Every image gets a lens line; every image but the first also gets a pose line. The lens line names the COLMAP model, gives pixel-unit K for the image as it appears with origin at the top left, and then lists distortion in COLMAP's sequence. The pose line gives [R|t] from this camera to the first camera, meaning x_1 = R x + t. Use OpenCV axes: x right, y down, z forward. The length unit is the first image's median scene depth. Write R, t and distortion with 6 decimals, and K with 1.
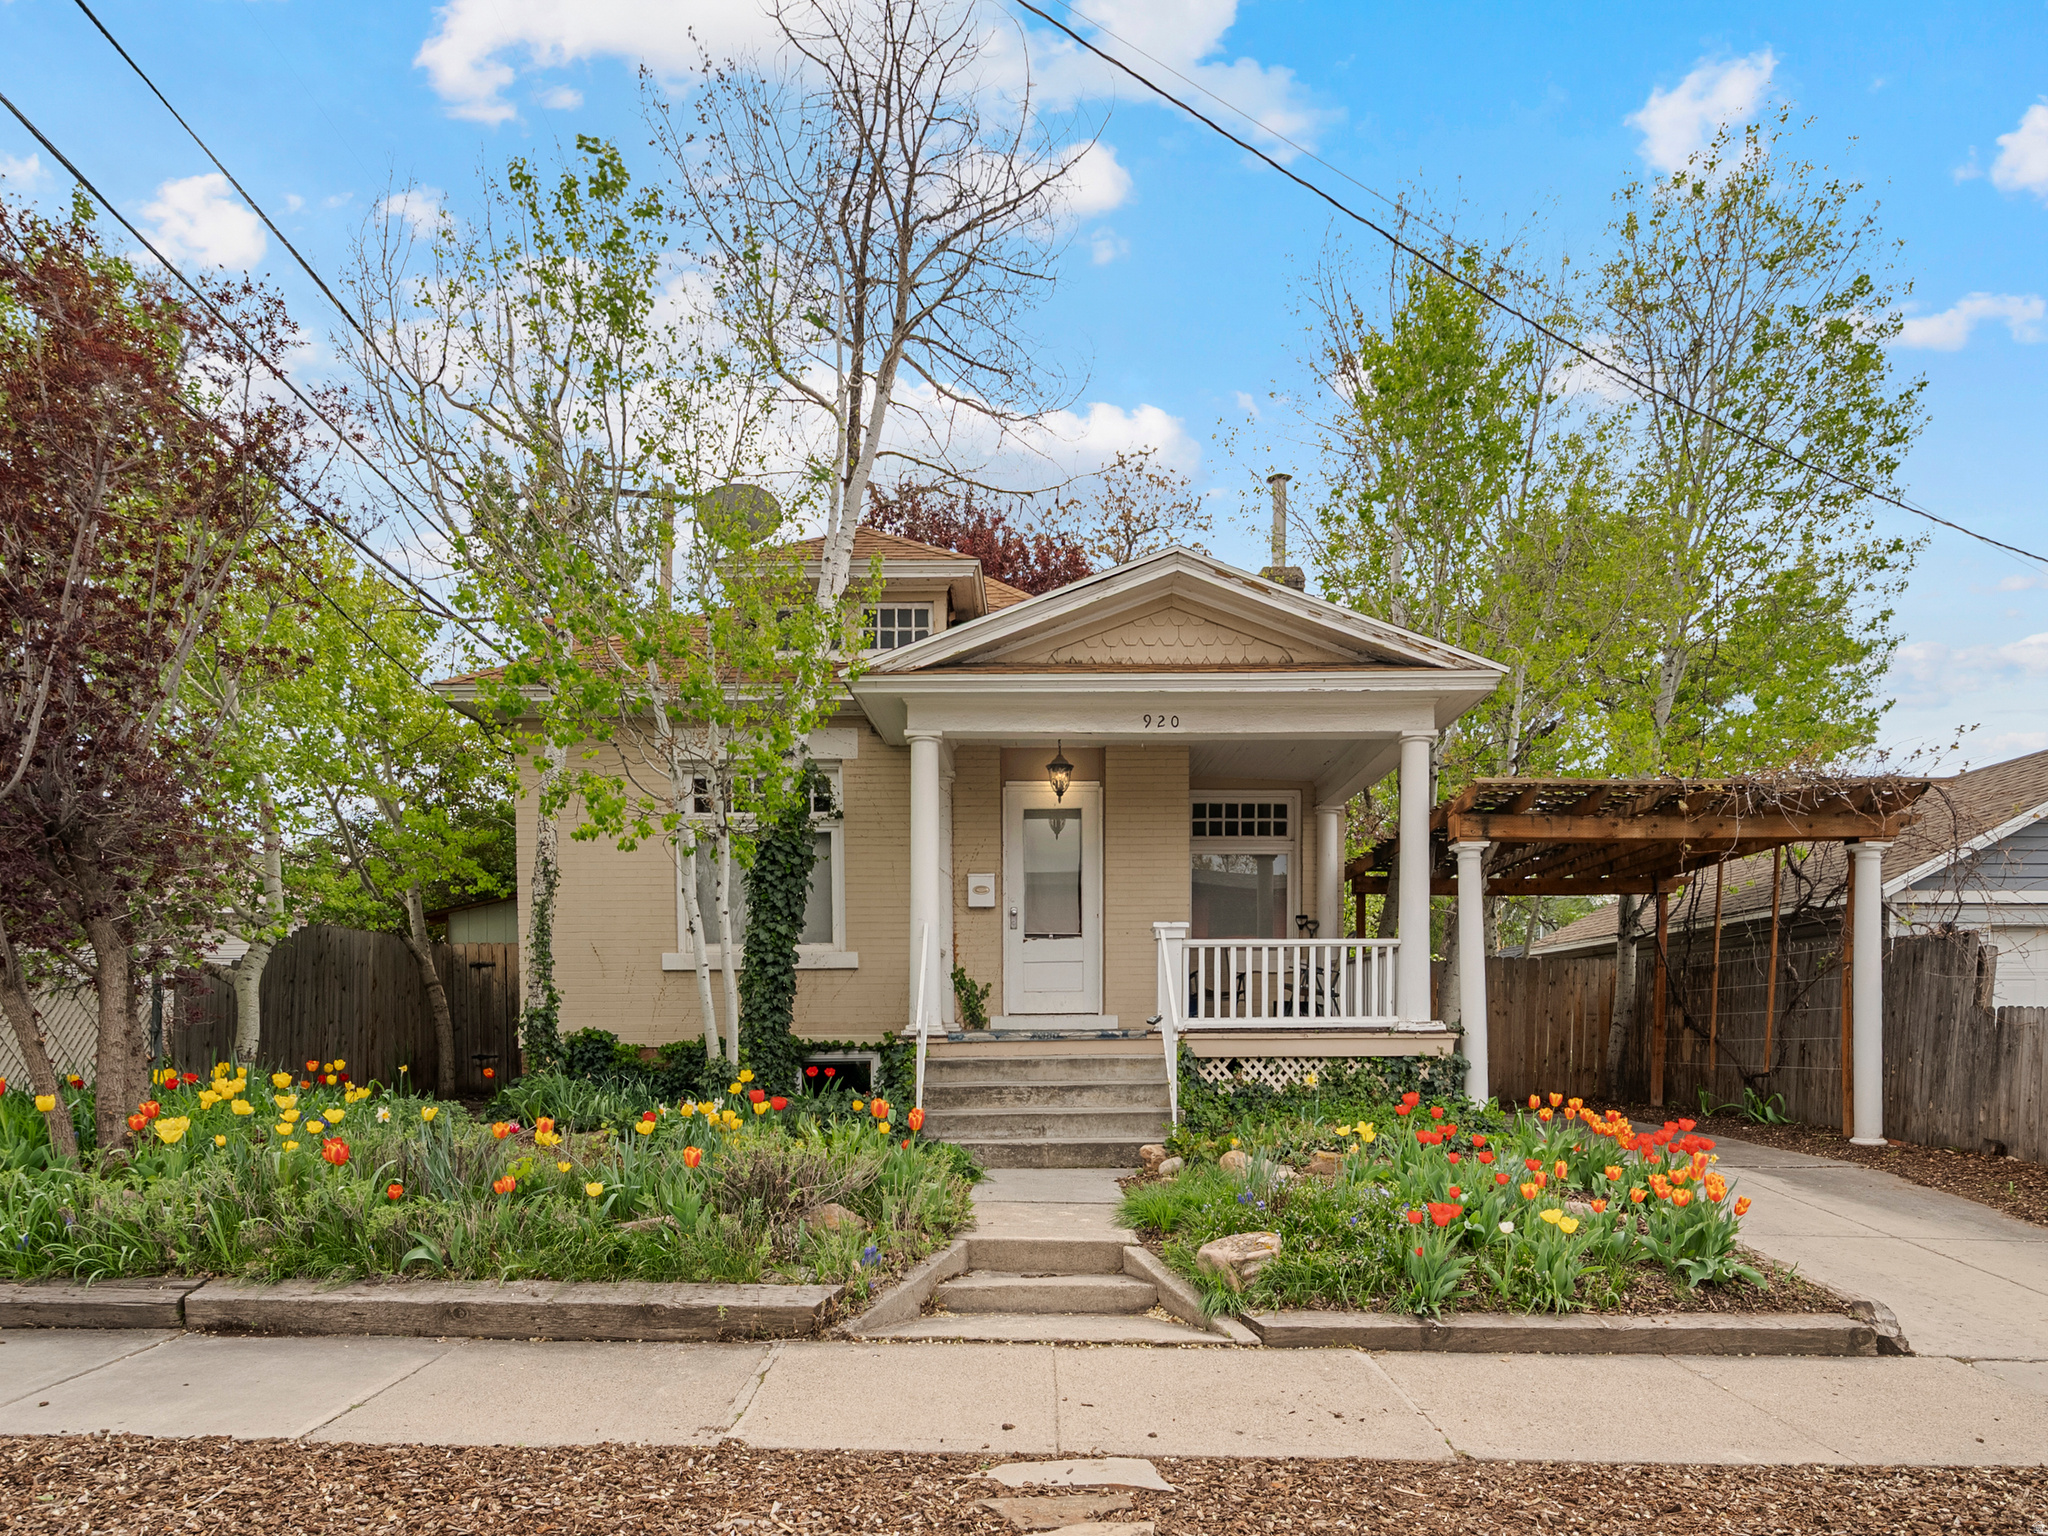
lens RADIAL K [[1158.9, 0, 1029.3], [0, 1158.9, 847.4], [0, 0, 1]] dist [0.005372, 0.001087]
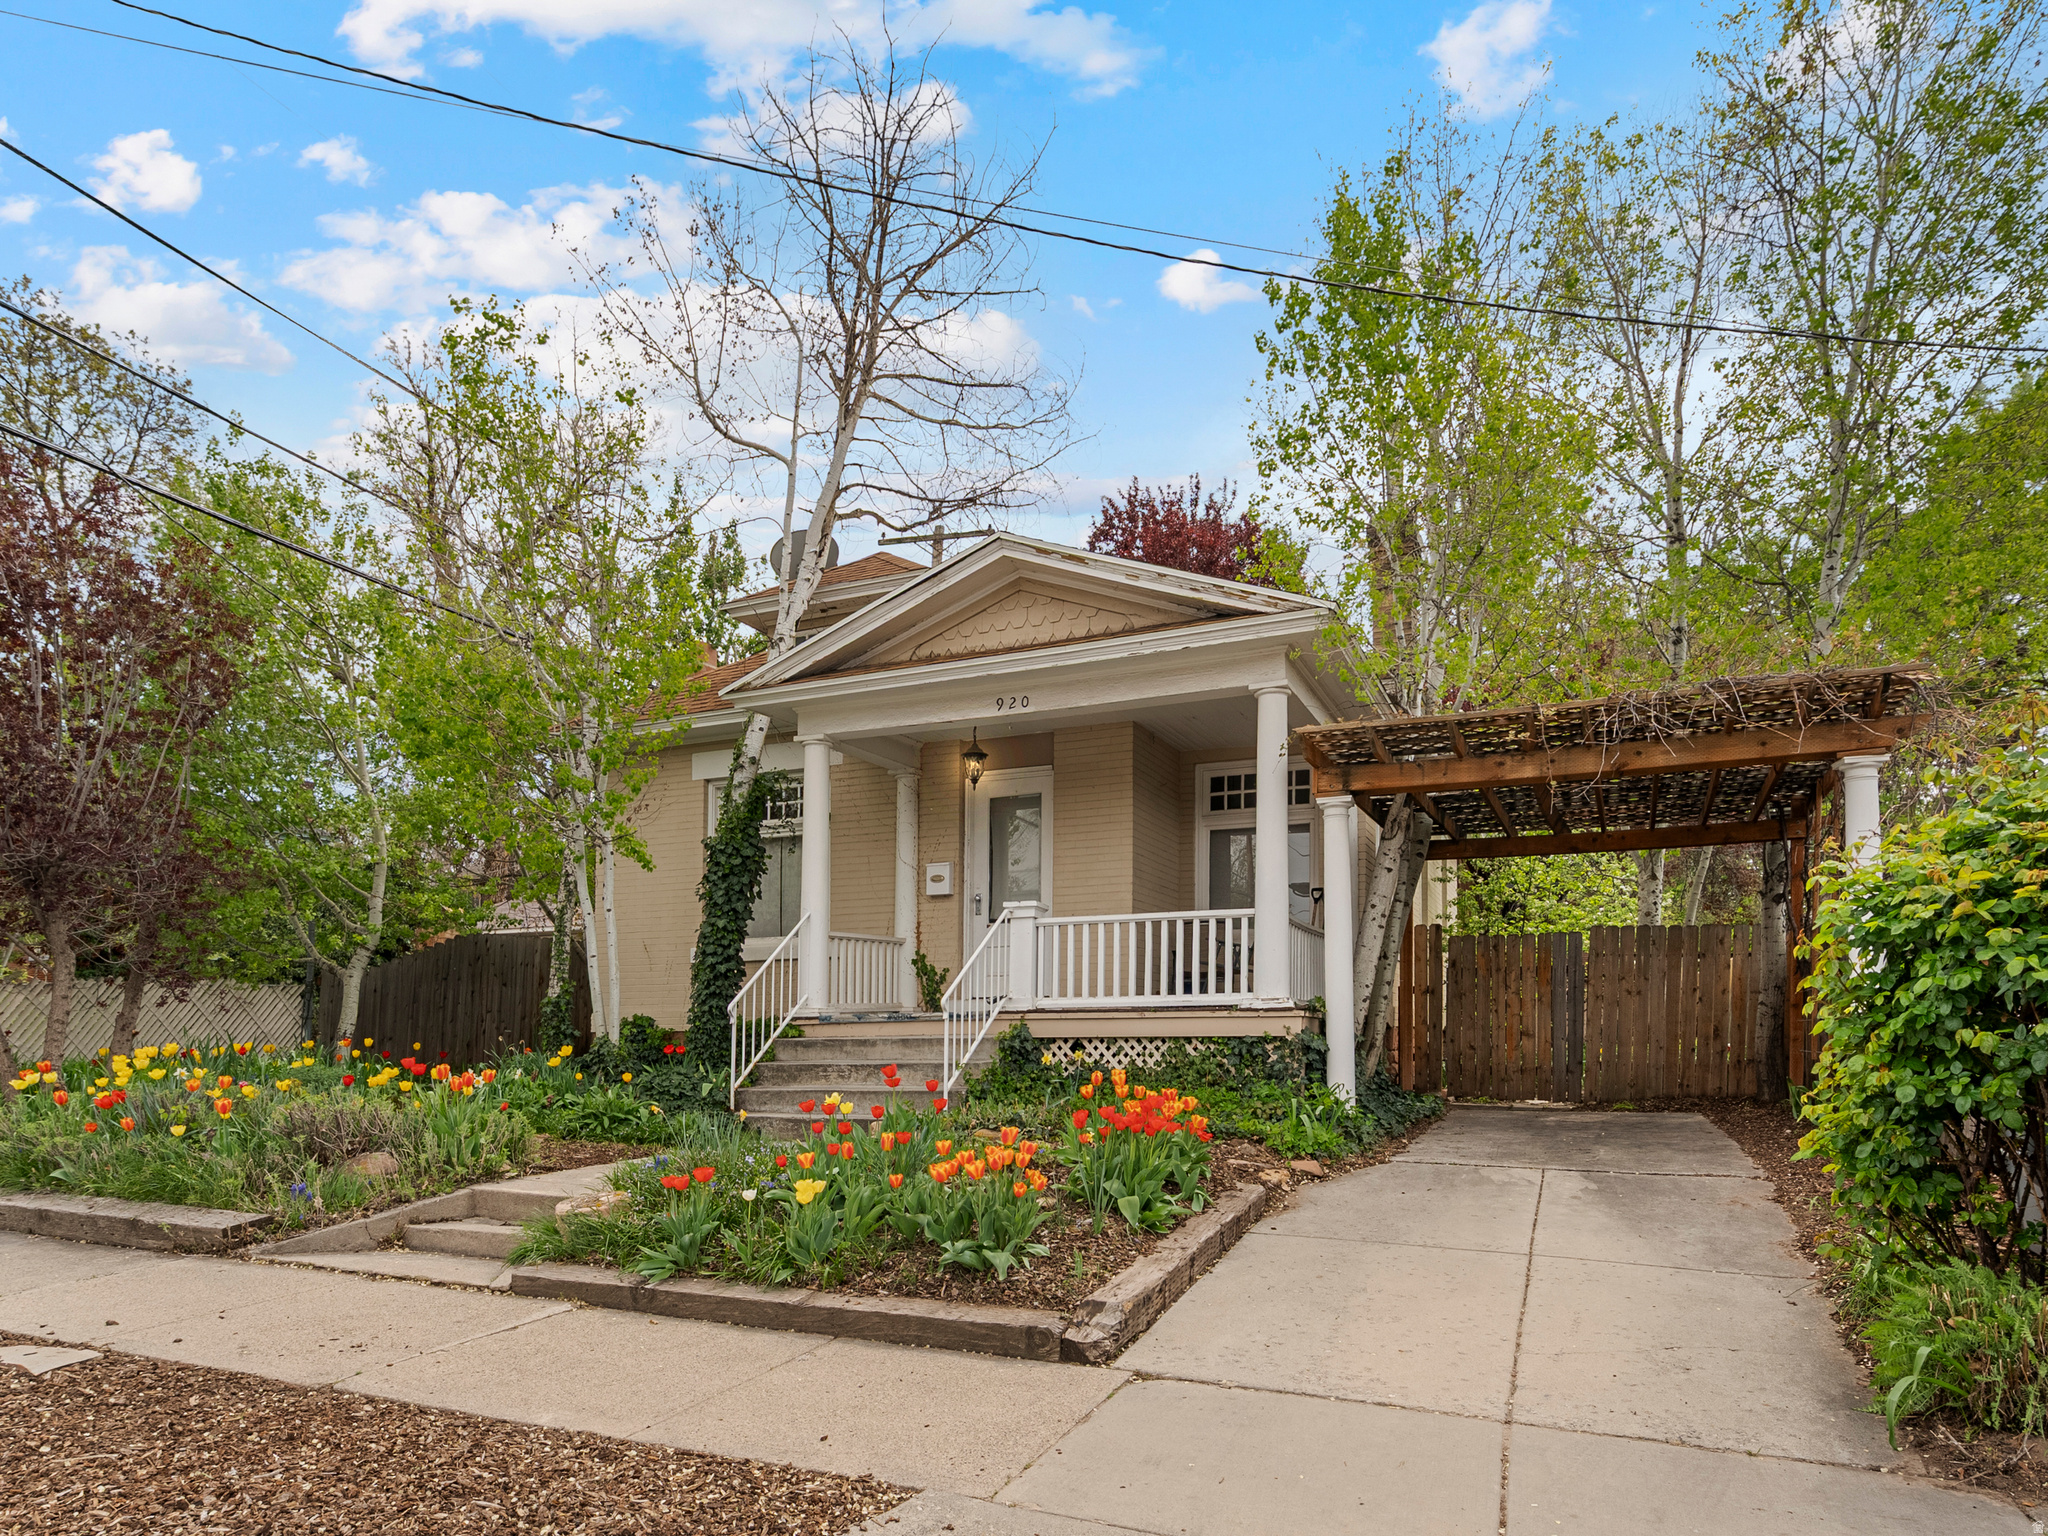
lens RADIAL K [[1151.9, 0, 1046.9], [0, 1151.9, 775.4], [0, 0, 1]] dist [0.011748, -0.001461]
pose [[0.921291, -0.085733, -0.379307, 0.528928], [0.062915, 0.995406, -0.072174, 0.029457], [0.383752, 0.042629, 0.922452, 0.086900]]
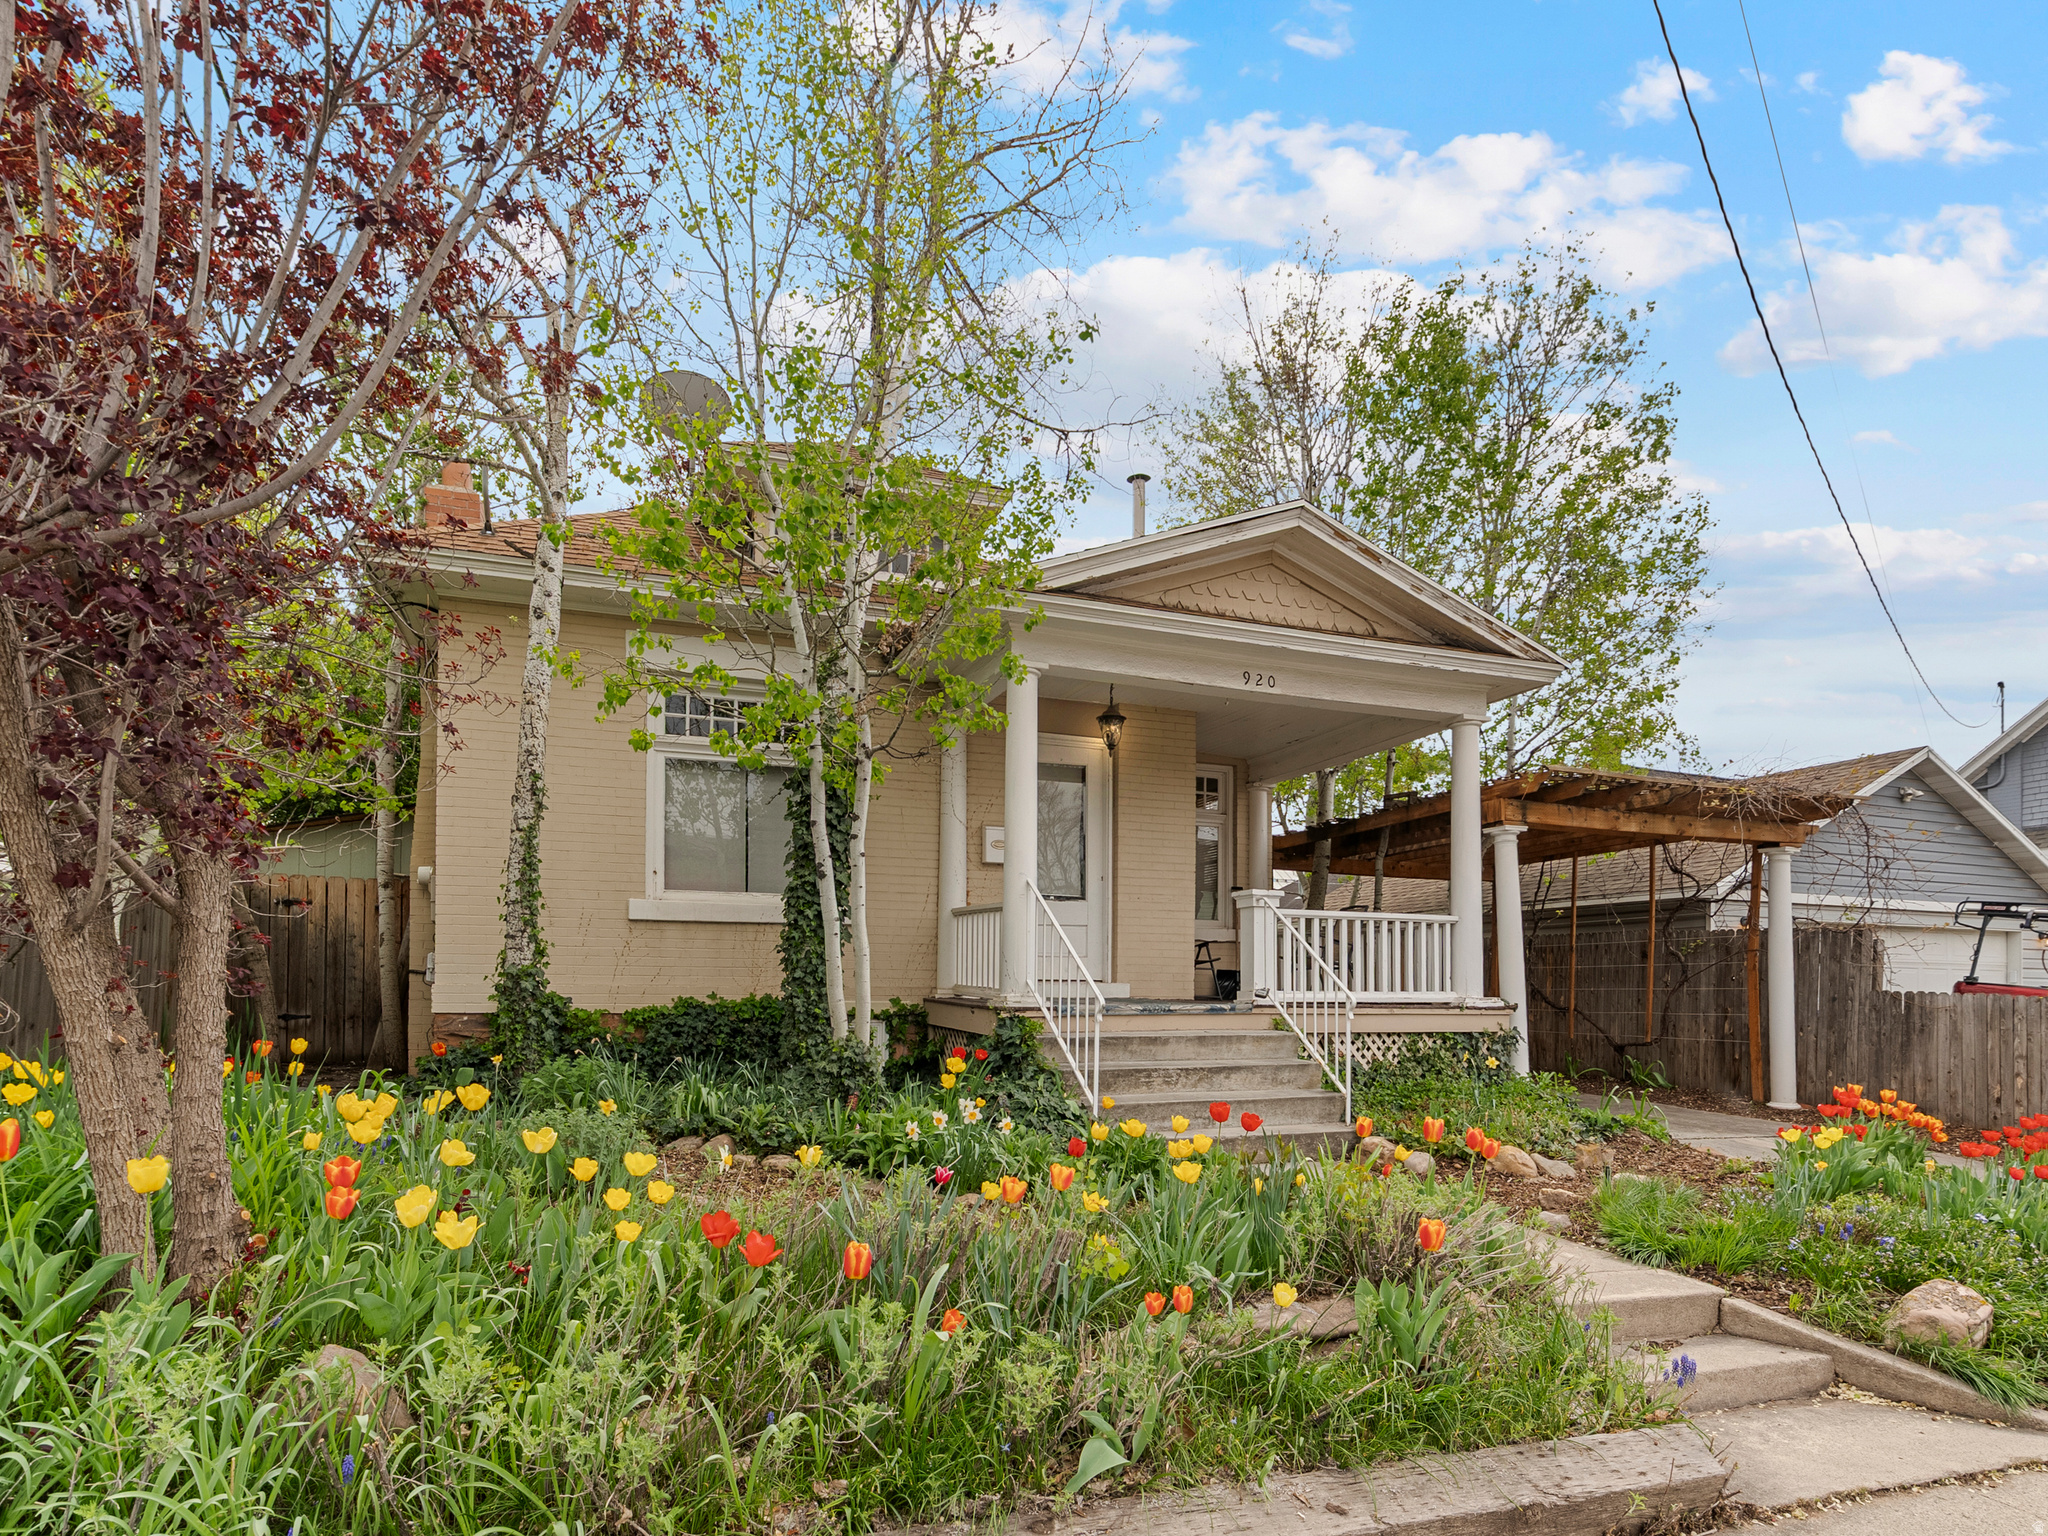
lens RADIAL K [[1034.3, 0, 1019.1], [0, 1034.3, 798.8], [0, 0, 1]] dist [-0.000976, 0.001185]
pose [[0.950297, 0.071093, 0.303118, -0.334366], [-0.065316, 0.997438, -0.029165, 0.027964], [-0.304415, 0.007917, 0.952506, 0.251050]]
